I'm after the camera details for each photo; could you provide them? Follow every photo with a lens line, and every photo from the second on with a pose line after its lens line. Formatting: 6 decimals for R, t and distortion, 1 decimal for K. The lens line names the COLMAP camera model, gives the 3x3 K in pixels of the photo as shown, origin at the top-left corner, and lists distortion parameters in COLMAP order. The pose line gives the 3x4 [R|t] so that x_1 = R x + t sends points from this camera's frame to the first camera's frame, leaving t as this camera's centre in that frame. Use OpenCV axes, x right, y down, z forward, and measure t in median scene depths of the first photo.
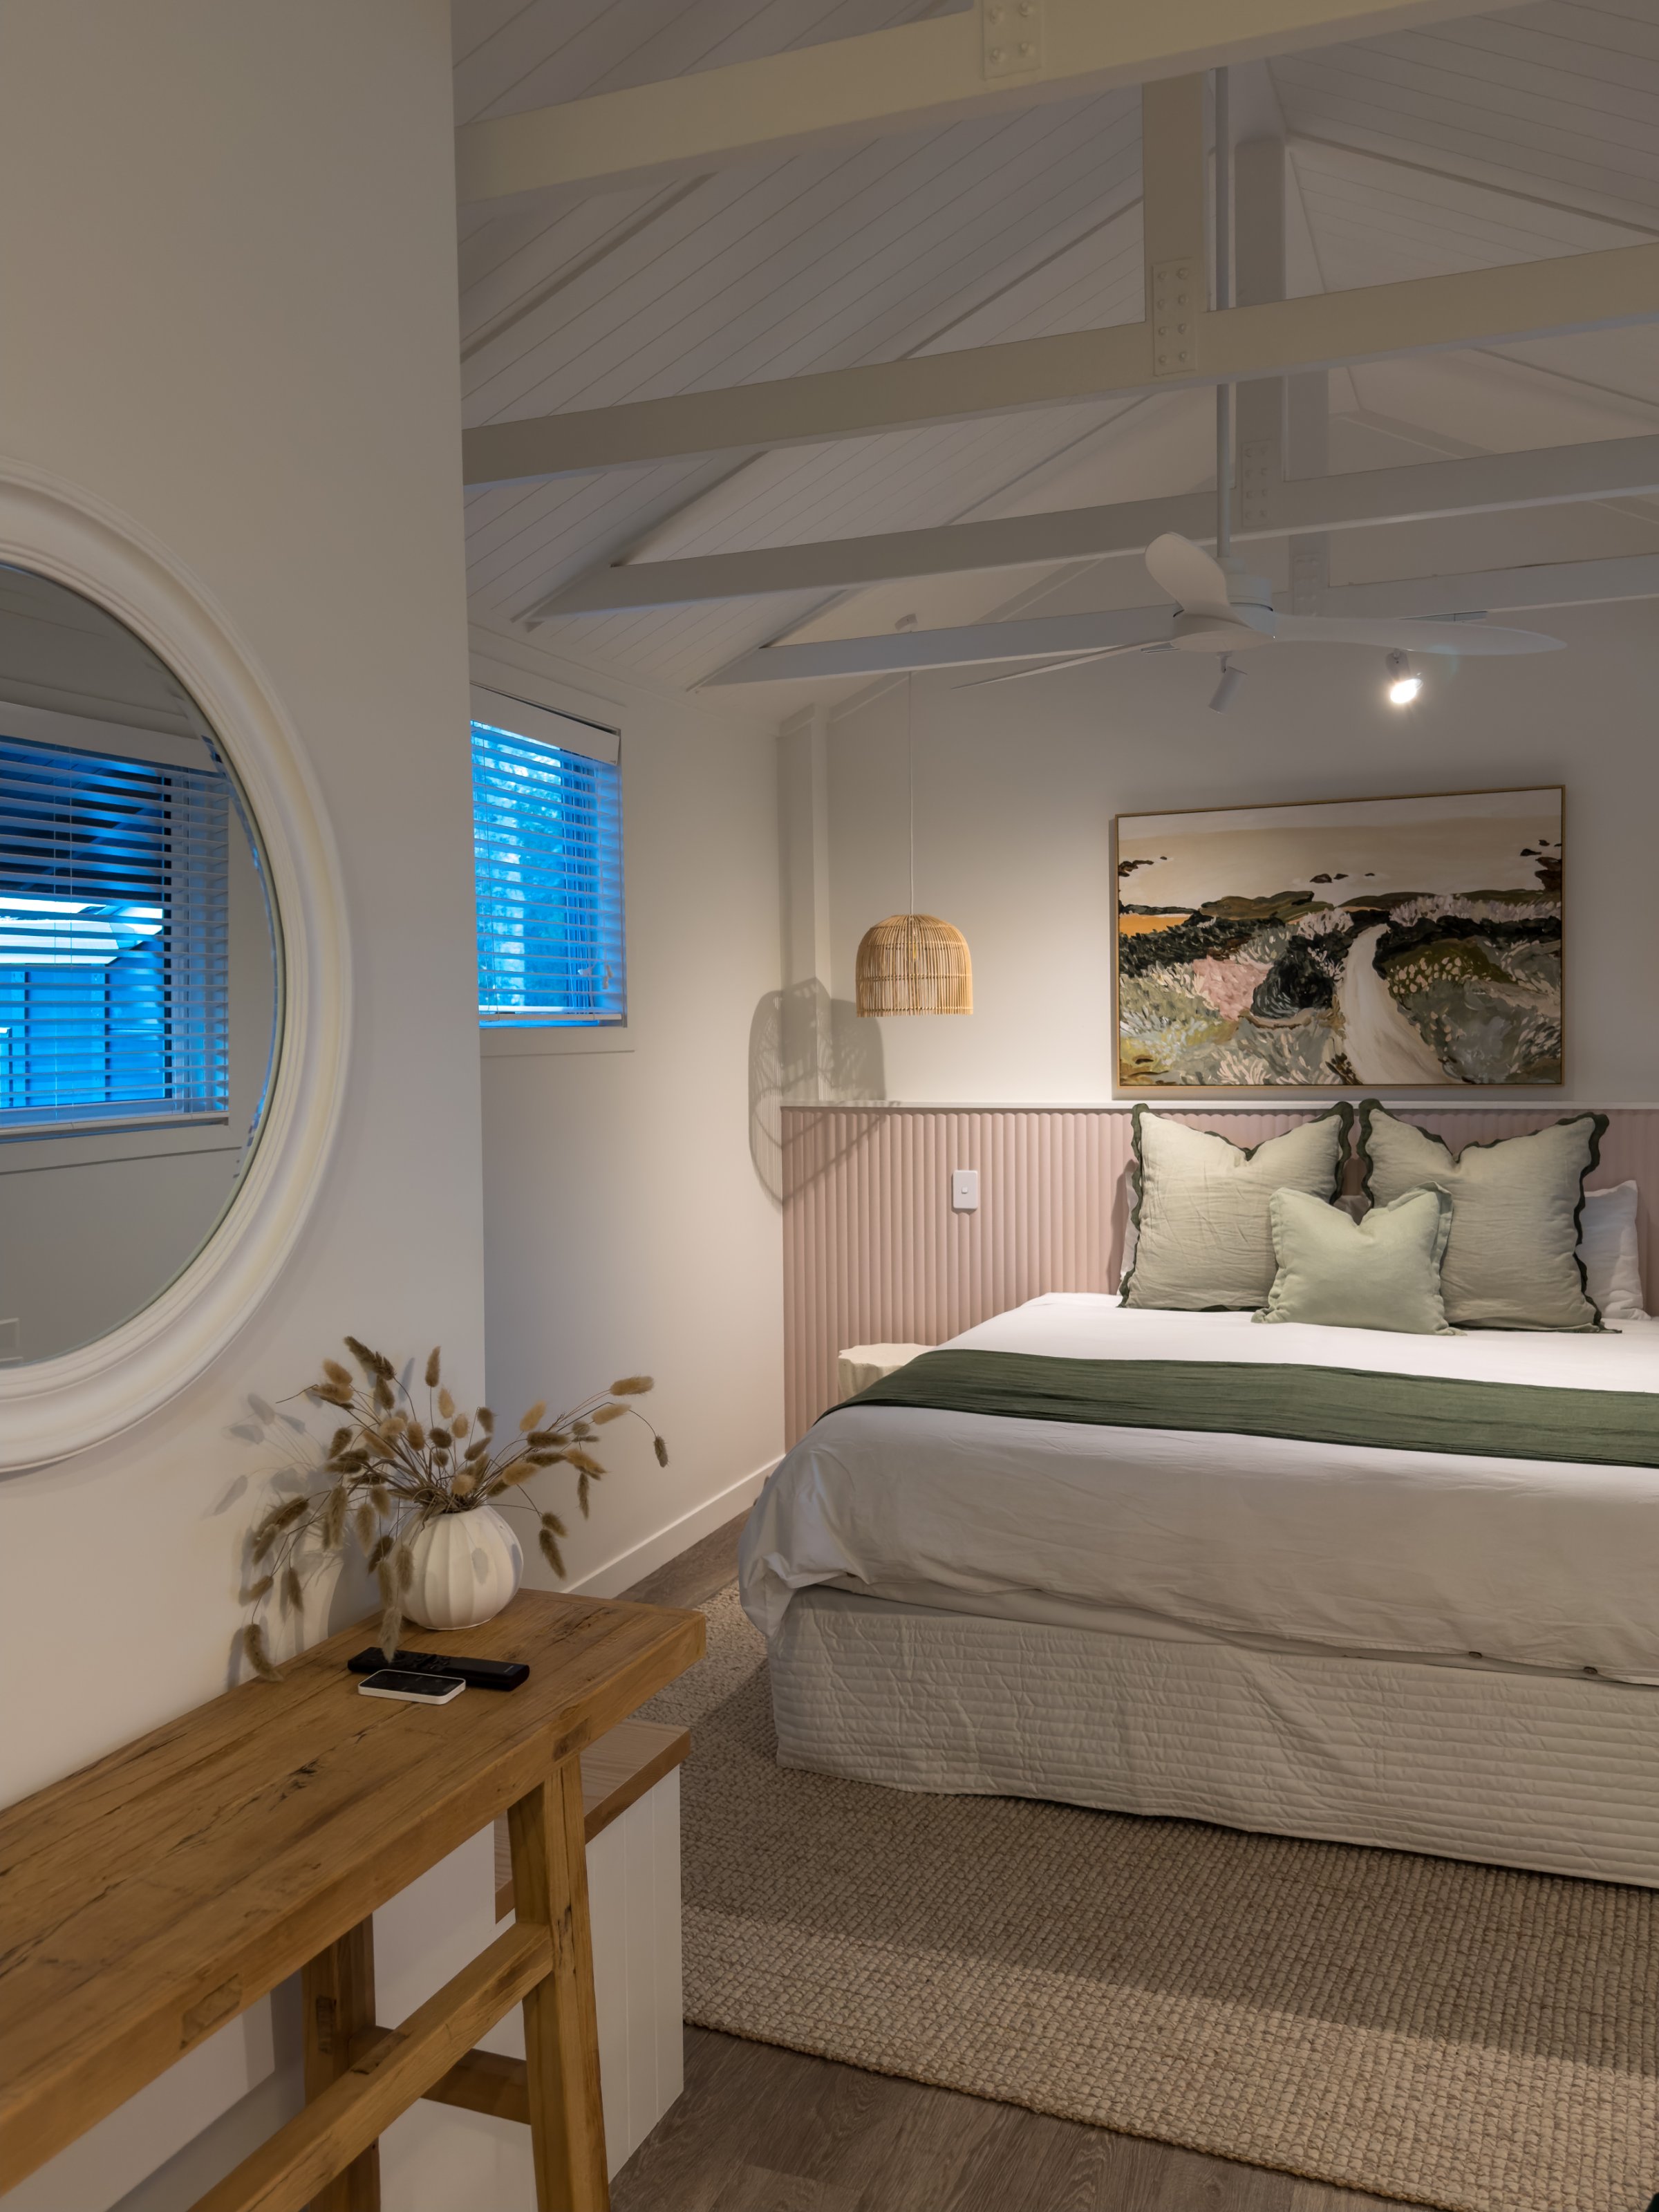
lens RADIAL K [[1787.4, 0, 829.5], [0, 1787.4, 1106.0], [0, 0, 1]] dist [0.233806, -0.527093]
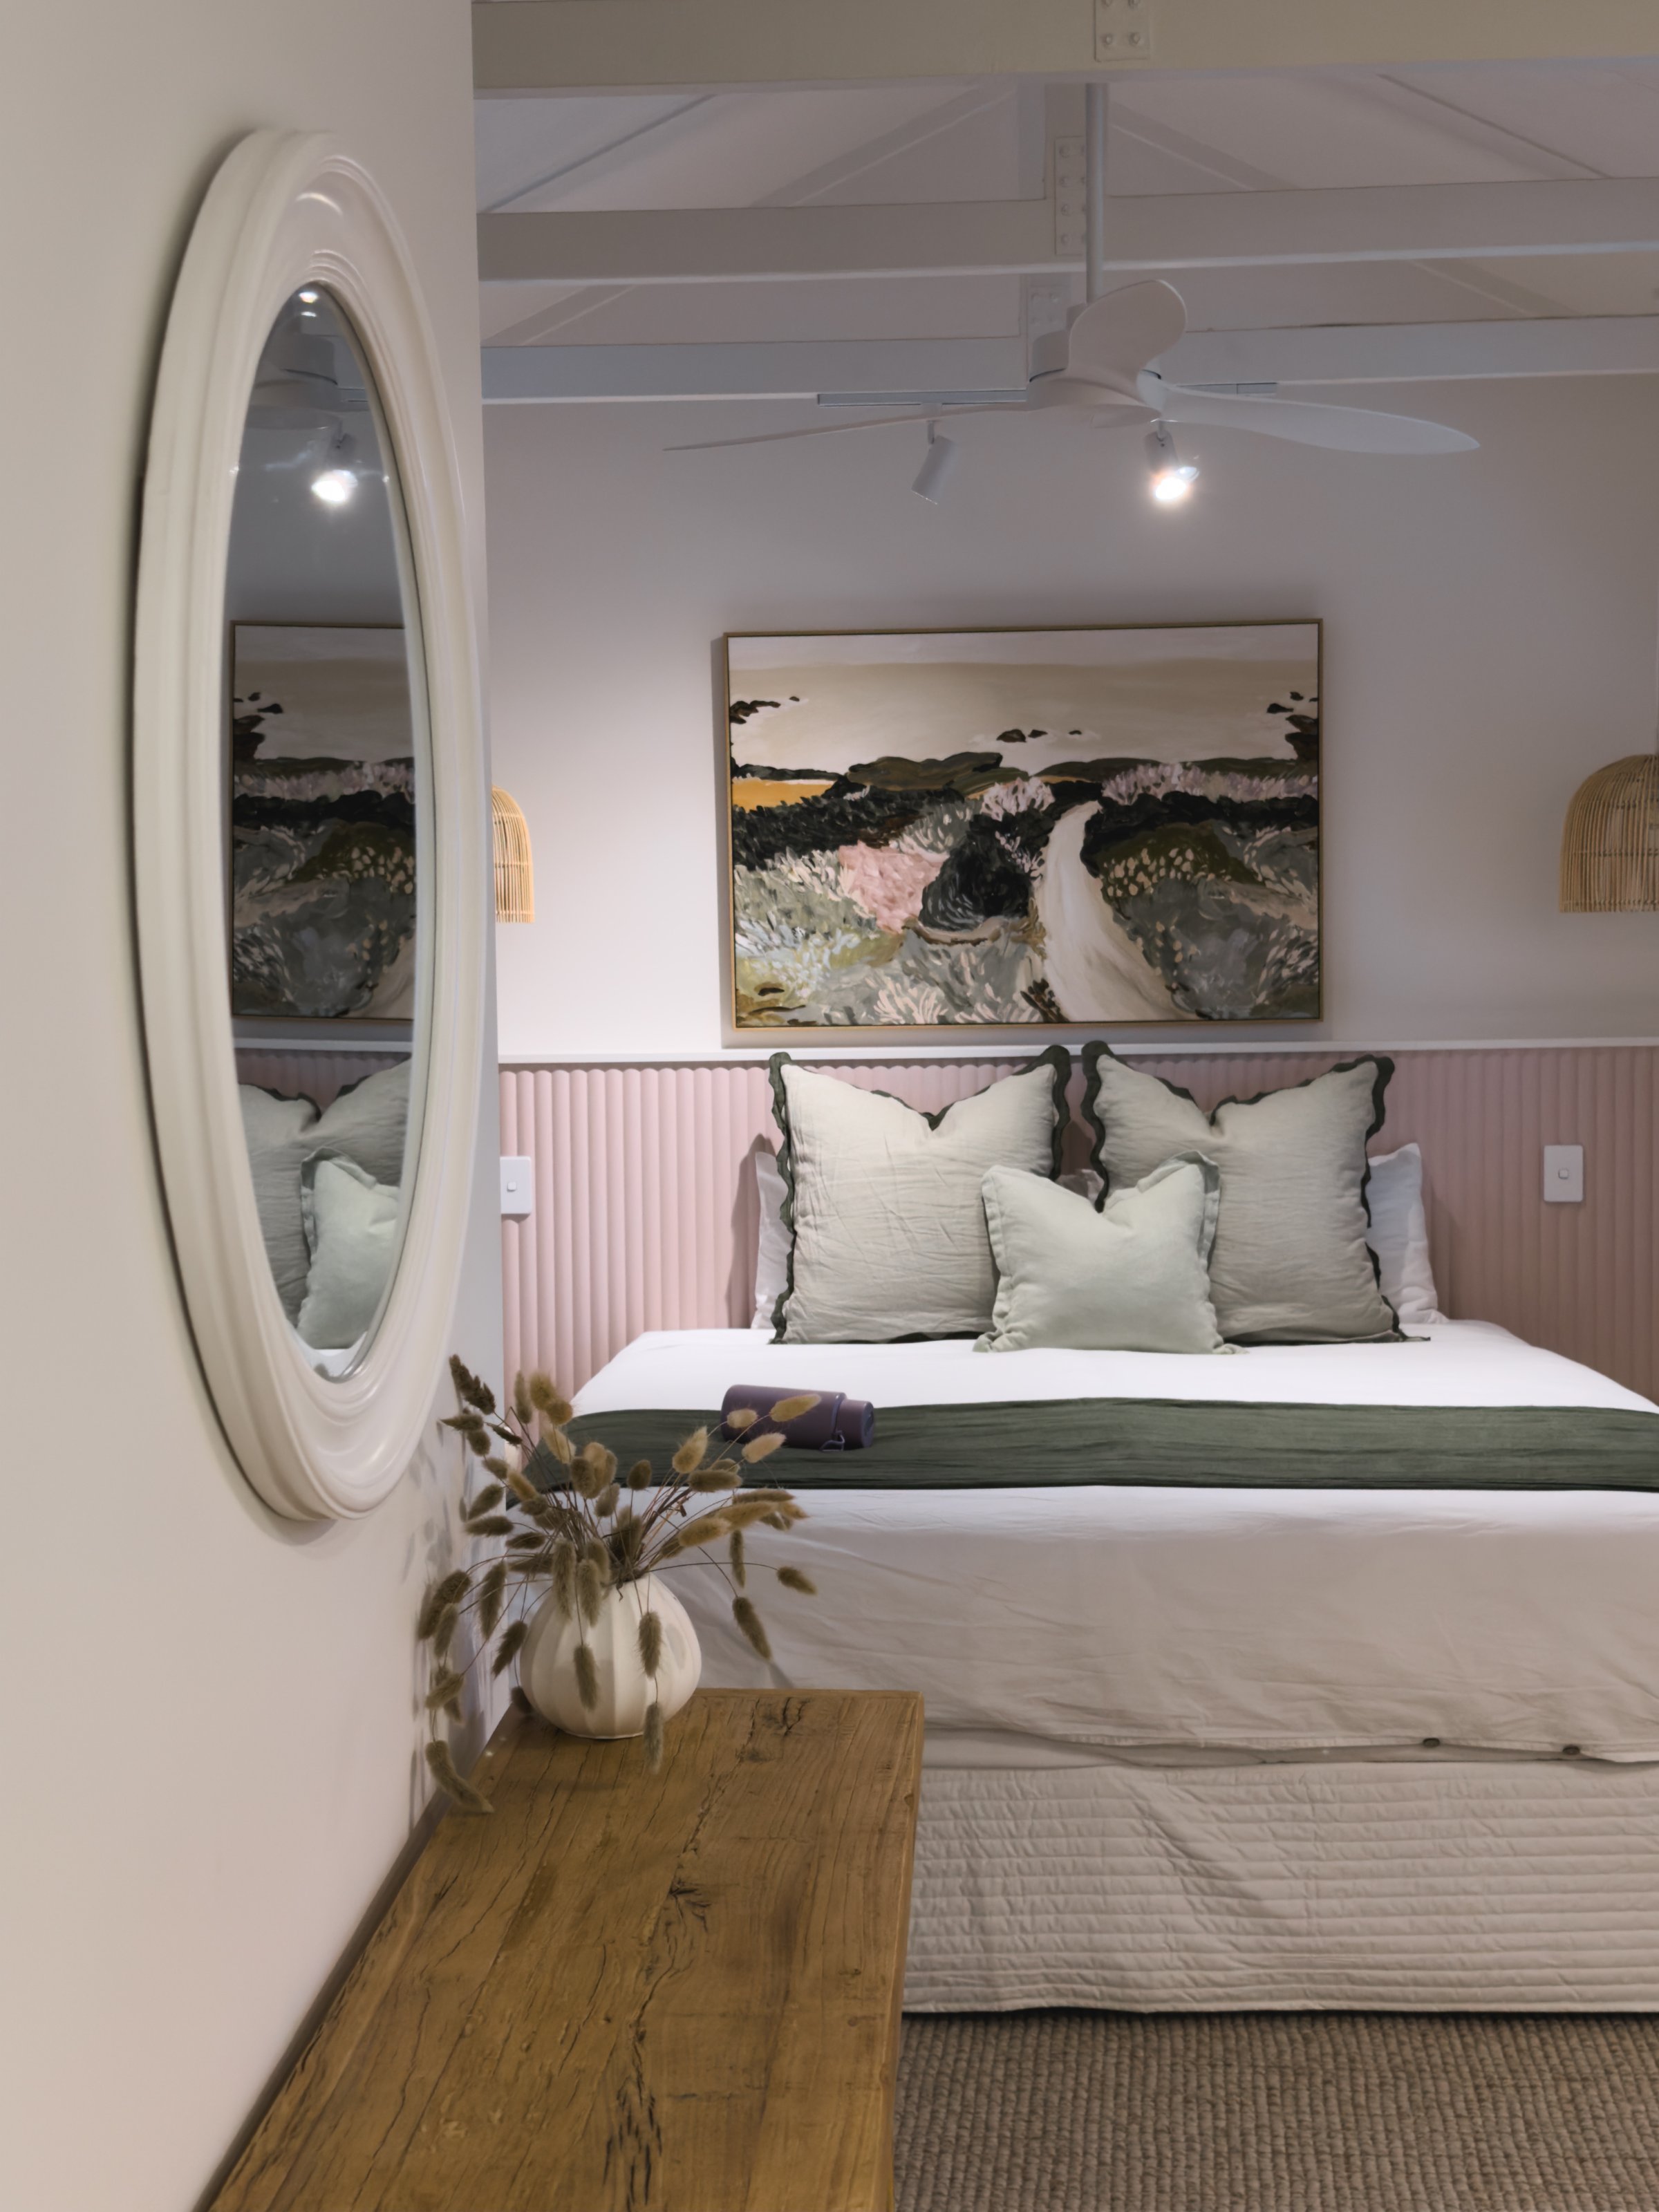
lens RADIAL K [[2851.2, 0, 829.5], [0, 2851.2, 1106.0], [0, 0, 1]] dist [0.152115, -0.008161]
pose [[0.943909, -0.018939, 0.329661, -0.177121], [0.015455, 0.999794, 0.013188, 0.005290], [-0.329843, -0.007354, 0.944007, -0.045644]]
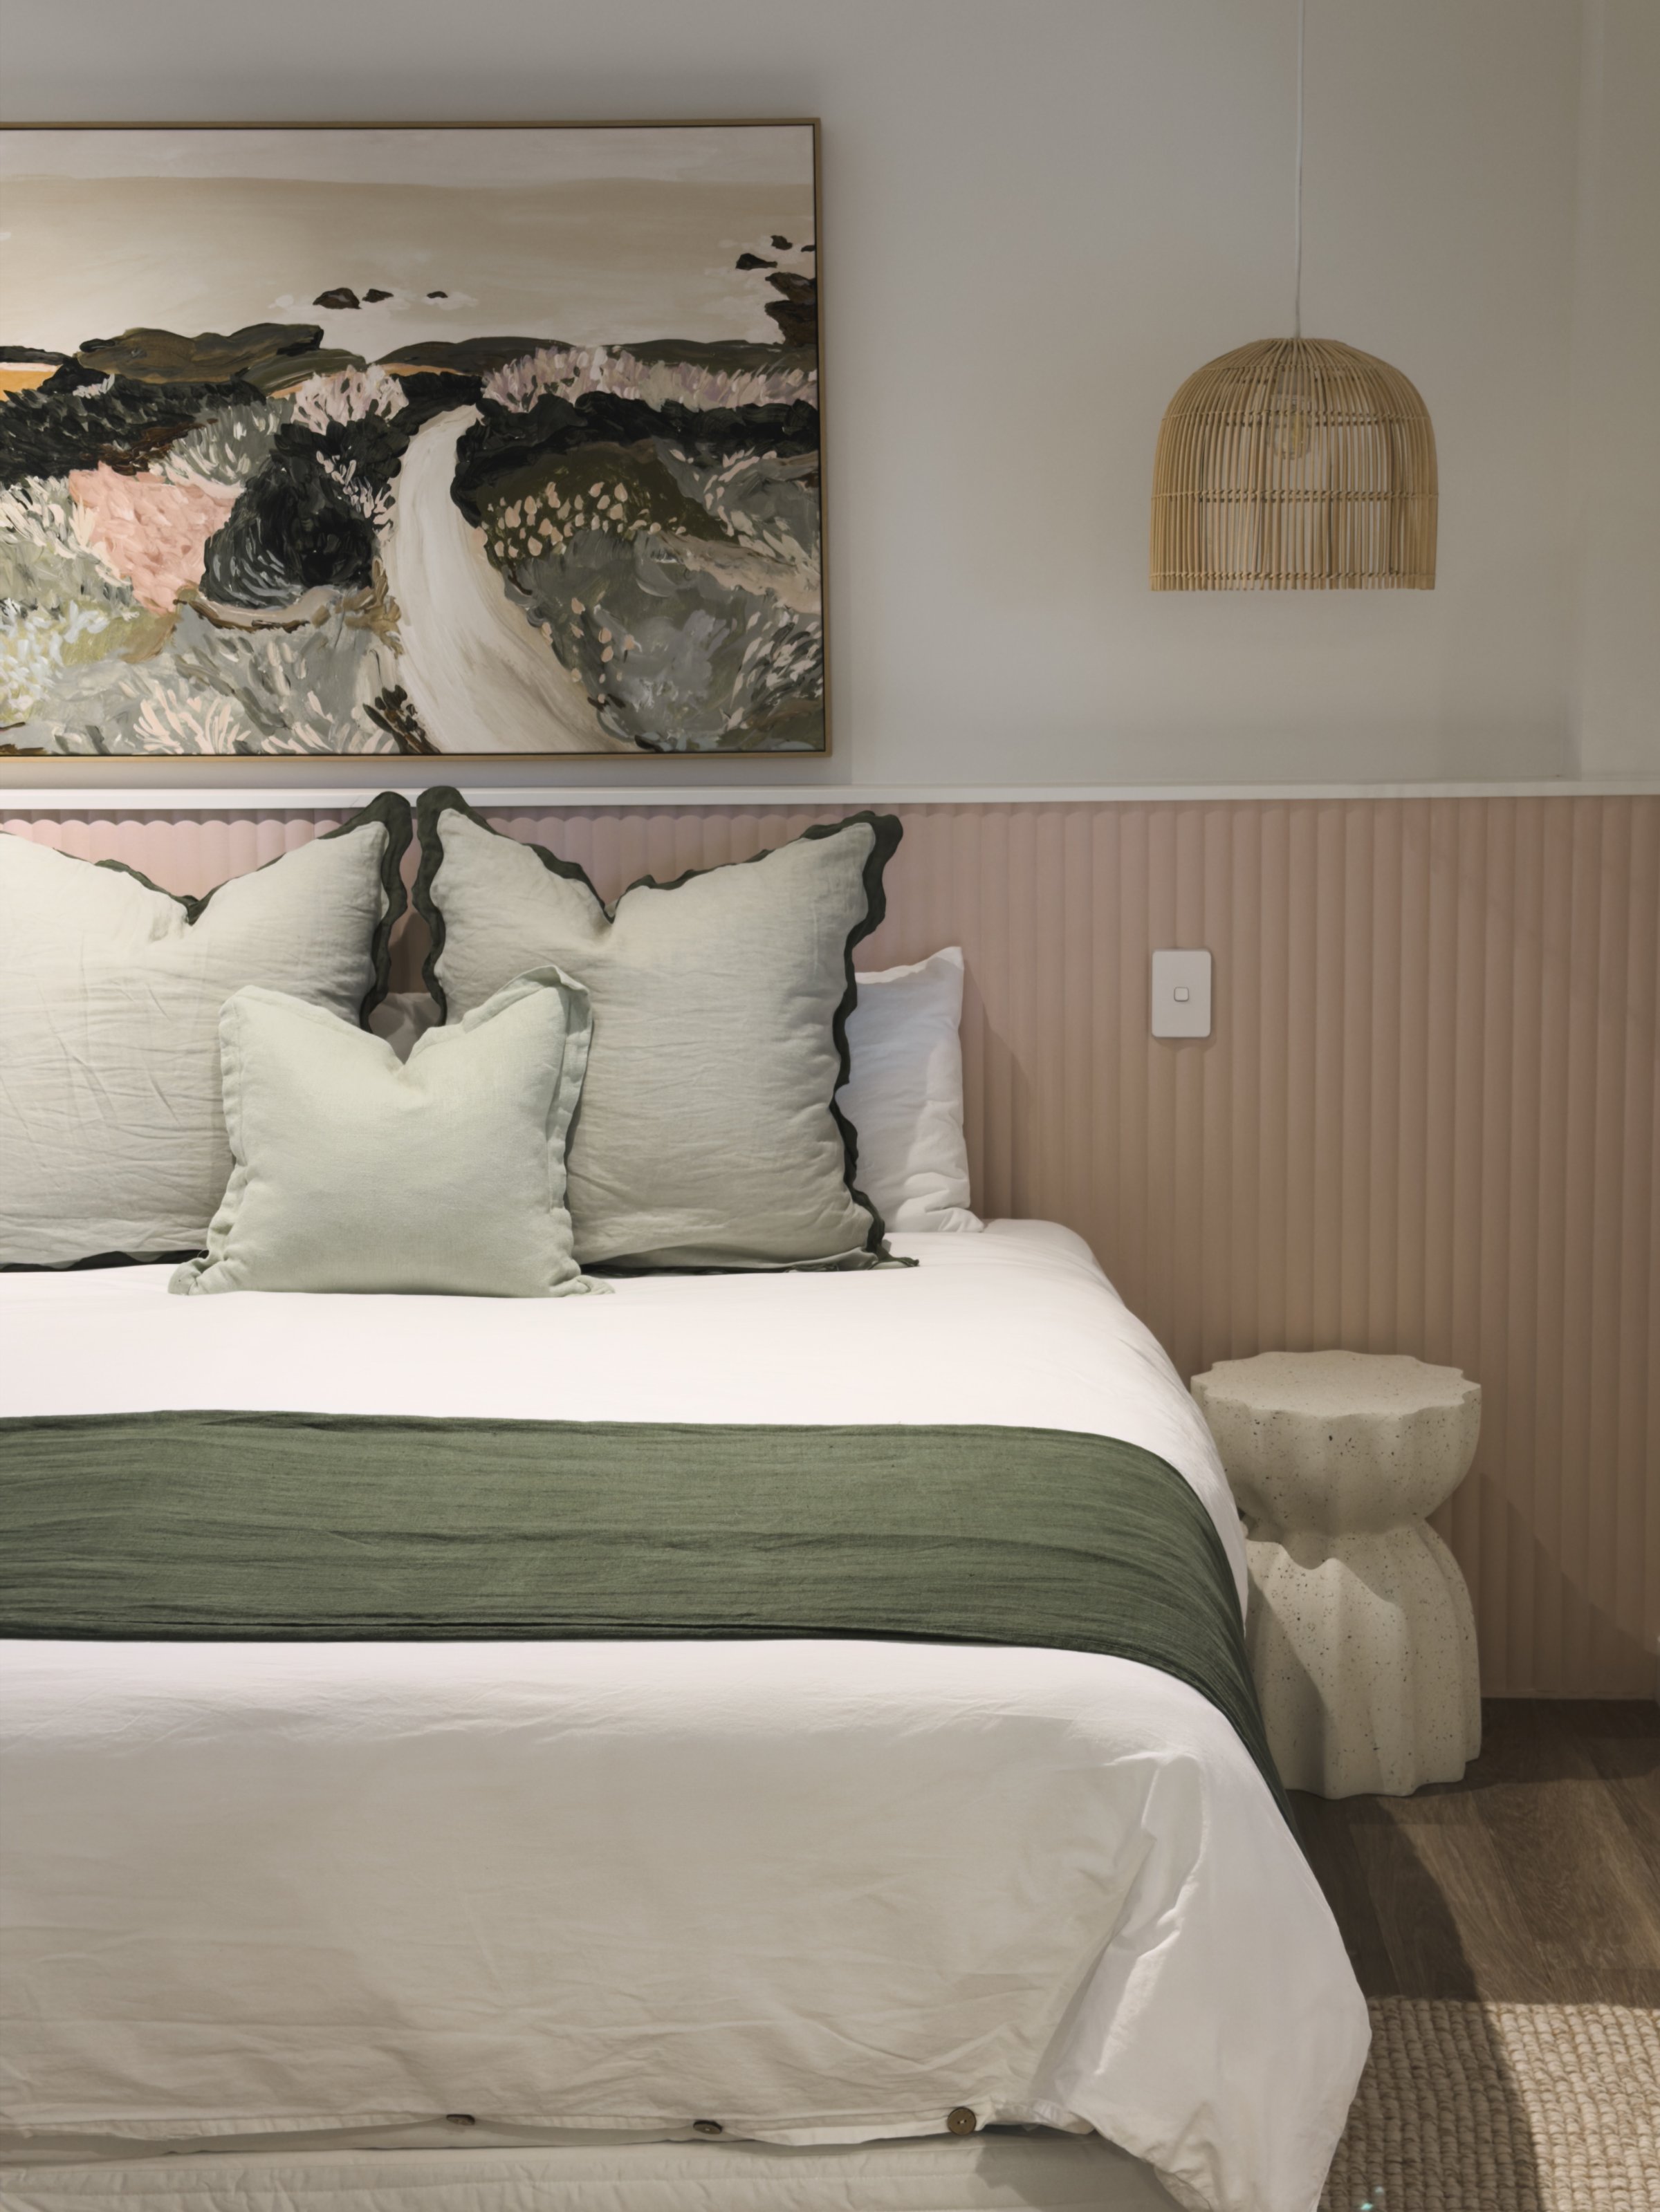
lens RADIAL K [[3355.2, 0, 921.1], [0, 3355.2, 1033.4], [0, 0, 1]] dist [0.139555, -0.033143]
pose [[0.941010, -0.036923, 0.336357, 0.118807], [0.009928, 0.996614, 0.081626, -0.009815], [-0.338232, -0.073472, 0.938190, 0.144407]]
